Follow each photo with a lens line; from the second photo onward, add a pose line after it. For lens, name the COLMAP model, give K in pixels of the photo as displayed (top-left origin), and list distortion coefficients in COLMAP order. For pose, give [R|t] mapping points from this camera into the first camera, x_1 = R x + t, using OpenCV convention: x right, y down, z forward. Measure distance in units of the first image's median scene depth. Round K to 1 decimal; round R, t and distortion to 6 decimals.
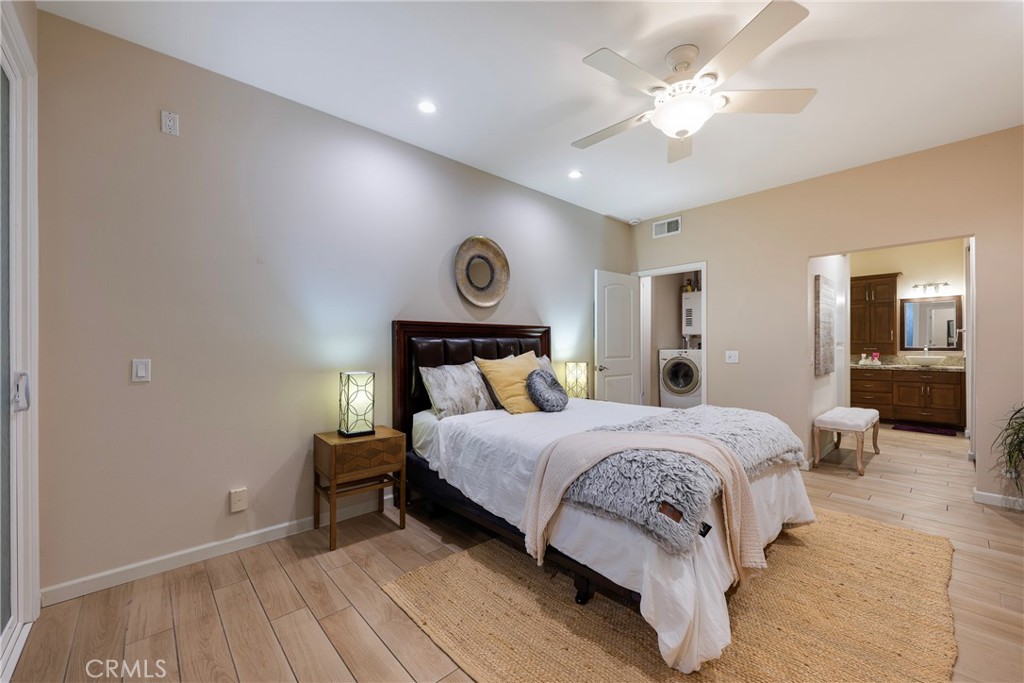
lens RADIAL K [[402.1, 0, 512.3], [0, 402.1, 346.1], [0, 0, 1]] dist [-0.002496, -0.000135]
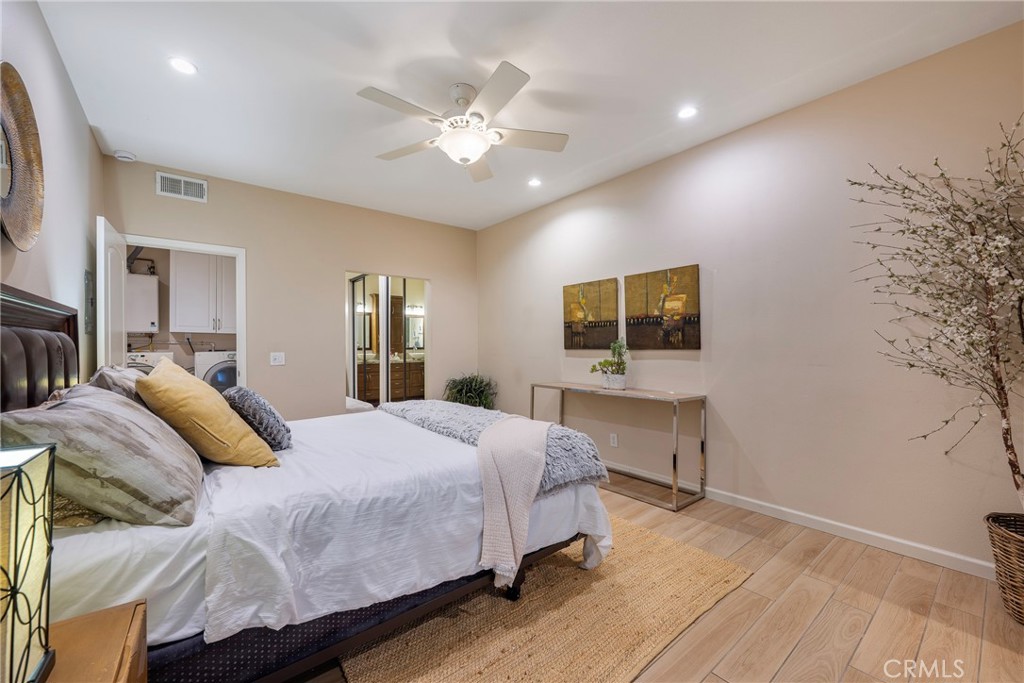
lens RADIAL K [[402.1, 0, 512.3], [0, 402.1, 346.1], [0, 0, 1]] dist [-0.002496, -0.000135]
pose [[0.071873, -0.000823, 0.997413, -0.484699], [0.006303, 0.999980, 0.000370, 0.000318], [-0.997394, 0.006261, 0.071877, 0.536003]]
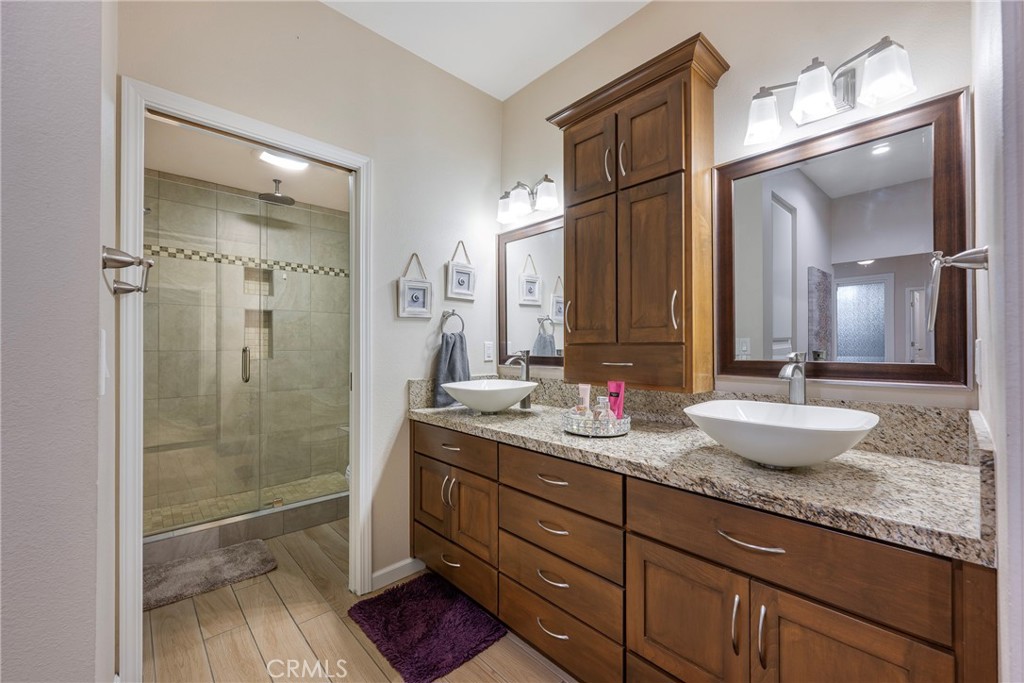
lens RADIAL K [[409.5, 0, 509.6], [0, 409.5, 347.6], [0, 0, 1]] dist [-0.007365, -0.000421]
pose [[0.999998, 0.002127, -0.000048, 0.883093], [-0.002128, 0.999959, -0.008840, -0.001816], [0.000029, 0.008840, 0.999961, 0.787764]]
